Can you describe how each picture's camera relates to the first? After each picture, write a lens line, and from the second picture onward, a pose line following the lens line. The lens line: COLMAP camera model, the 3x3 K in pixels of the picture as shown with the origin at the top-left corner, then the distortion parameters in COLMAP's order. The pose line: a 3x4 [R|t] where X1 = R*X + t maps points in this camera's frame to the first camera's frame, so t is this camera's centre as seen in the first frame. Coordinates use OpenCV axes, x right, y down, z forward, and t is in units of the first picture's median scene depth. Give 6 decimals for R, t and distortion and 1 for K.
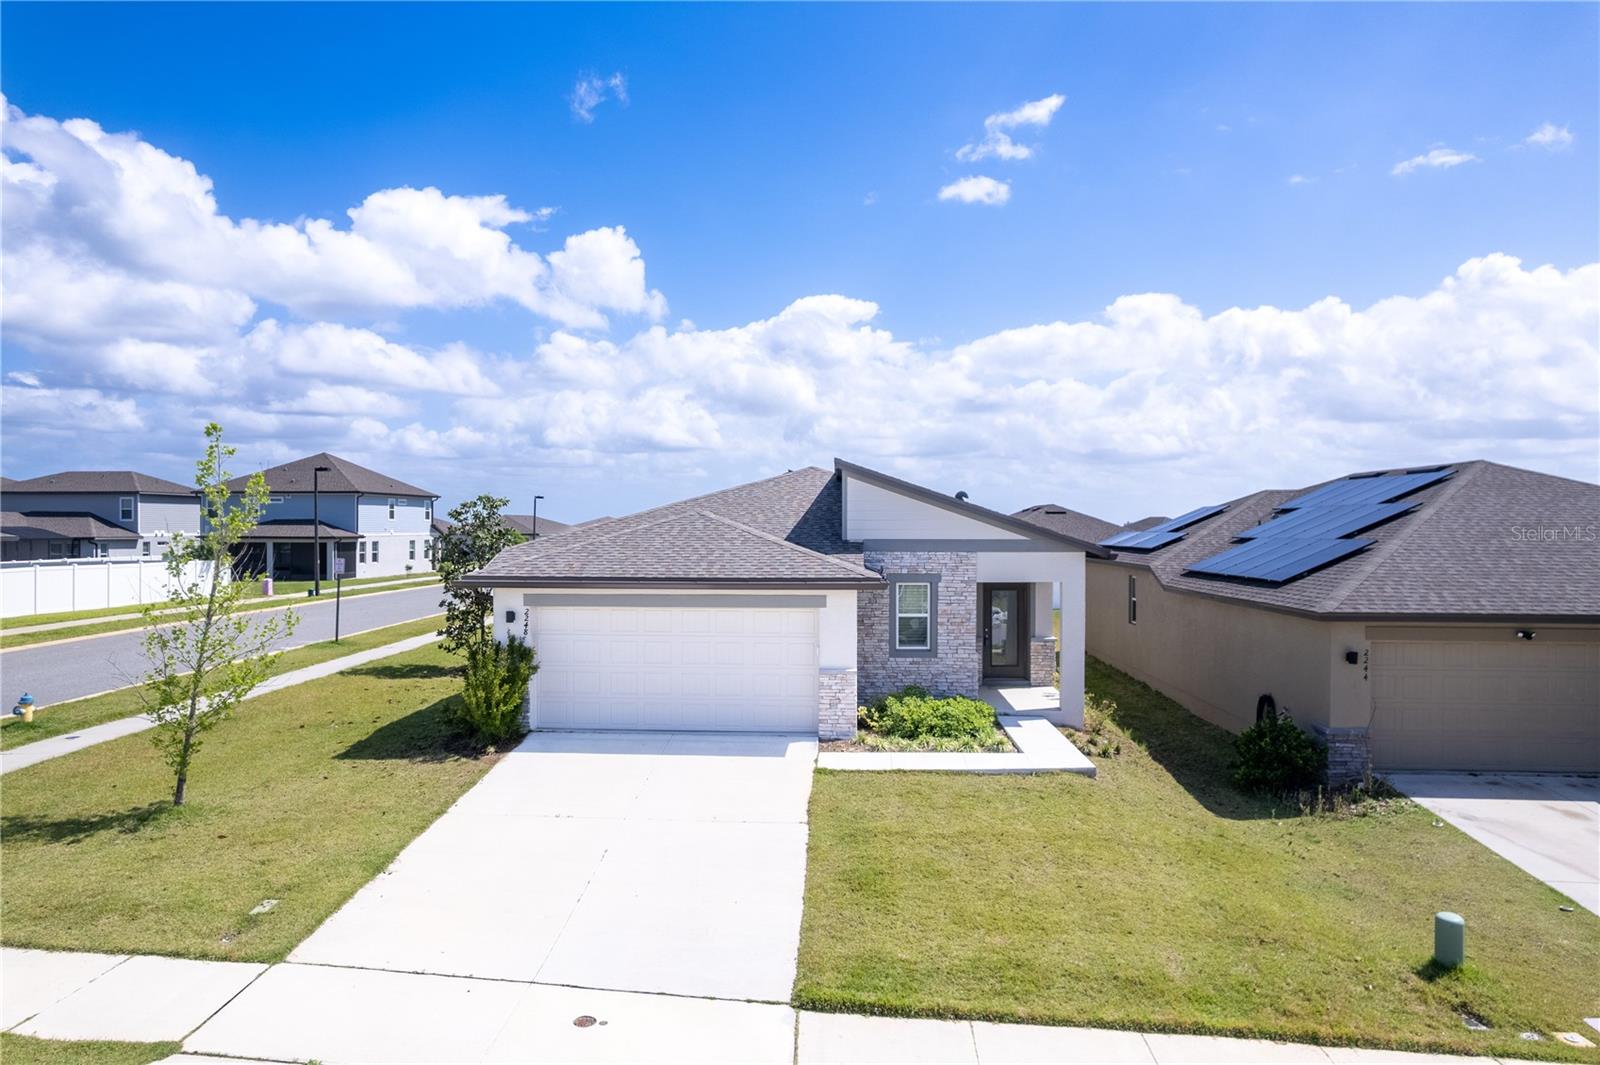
lens RADIAL K [[1011.7, 0, 800.0], [0, 1011.7, 532.5], [0, 0, 1]] dist [-0.021139, -0.000716]
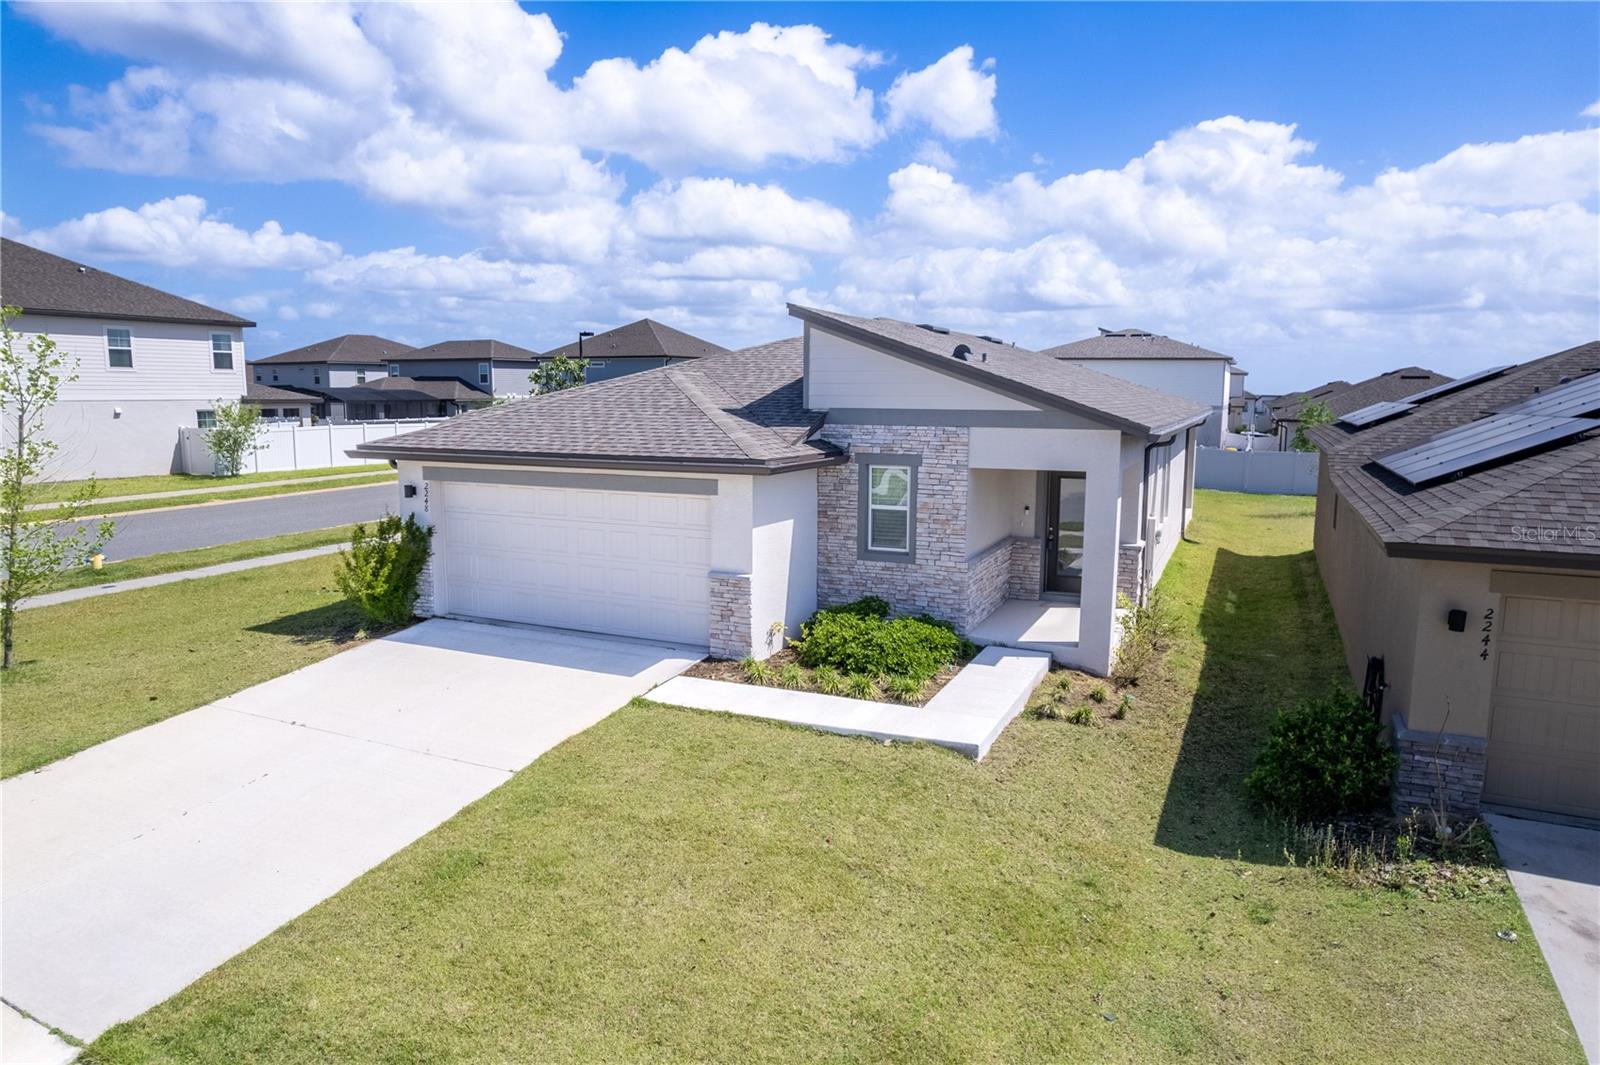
lens RADIAL K [[1006.2, 0, 800.0], [0, 1006.2, 532.5], [0, 0, 1]] dist [-0.020952, 0.005711]
pose [[0.924942, 0.055018, -0.376104, 0.358121], [-0.003738, 0.990738, 0.135737, -0.003716], [0.380089, -0.124143, 0.916581, 0.281980]]
